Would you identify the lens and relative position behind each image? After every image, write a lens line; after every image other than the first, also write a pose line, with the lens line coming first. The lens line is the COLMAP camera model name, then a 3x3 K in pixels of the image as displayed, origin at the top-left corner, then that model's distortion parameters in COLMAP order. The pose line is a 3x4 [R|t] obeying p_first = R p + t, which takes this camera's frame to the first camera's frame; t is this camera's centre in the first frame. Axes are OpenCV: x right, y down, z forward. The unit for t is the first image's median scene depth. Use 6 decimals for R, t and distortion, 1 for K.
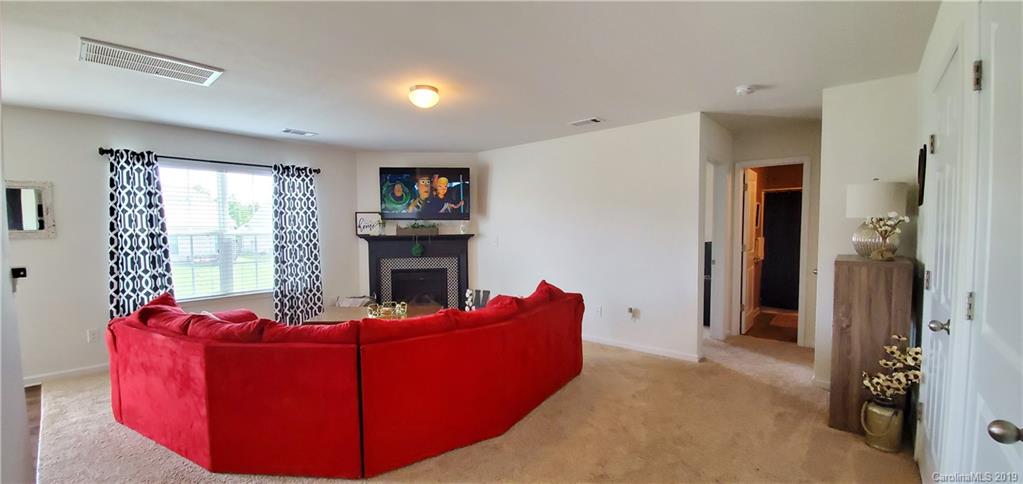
lens RADIAL K [[403.7, 0, 509.0], [0, 403.7, 251.4], [0, 0, 1]] dist [-0.012456, -0.003290]
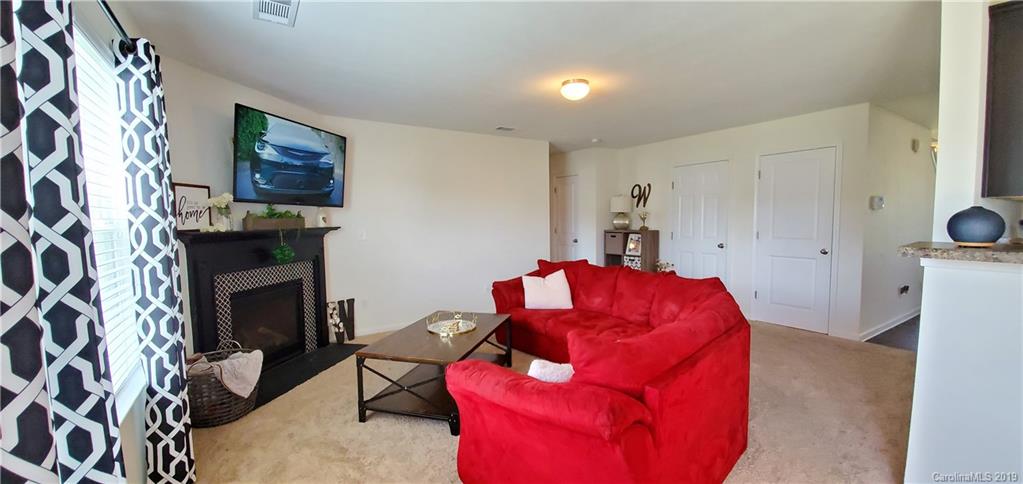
lens RADIAL K [[403.7, 0, 512.1], [0, 403.7, 244.2], [0, 0, 1]] dist [-0.012456, -0.003290]
pose [[0.272408, -0.055831, 0.960561, -1.038690], [0.075379, 0.996485, 0.036543, -0.018450], [-0.959225, 0.062451, 0.275659, 0.703565]]
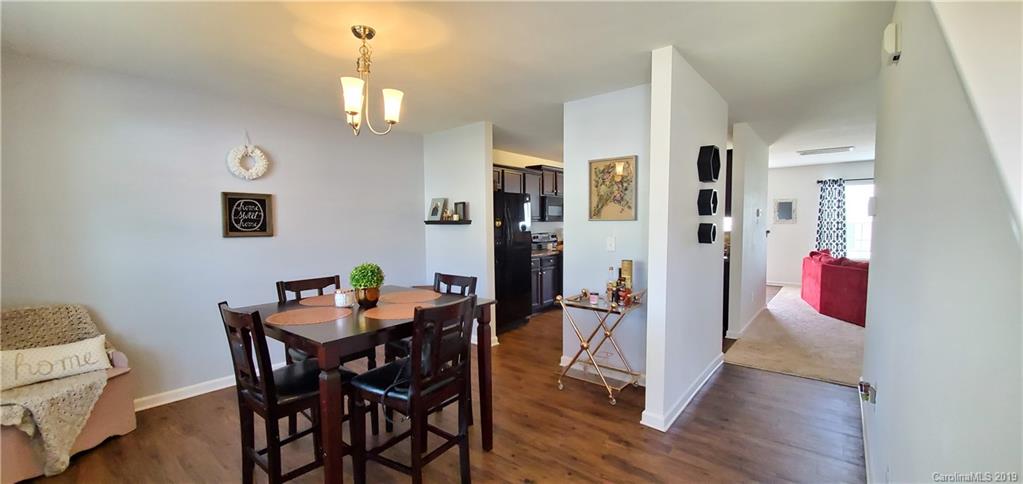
lens RADIAL K [[403.7, 0, 508.7], [0, 403.7, 247.3], [0, 0, 1]] dist [-0.012456, -0.003290]
pose [[0.020795, 0.066527, -0.997568, 0.970920], [-0.039555, 0.997057, 0.065669, 0.014604], [0.999001, 0.038094, 0.023366, -0.606009]]
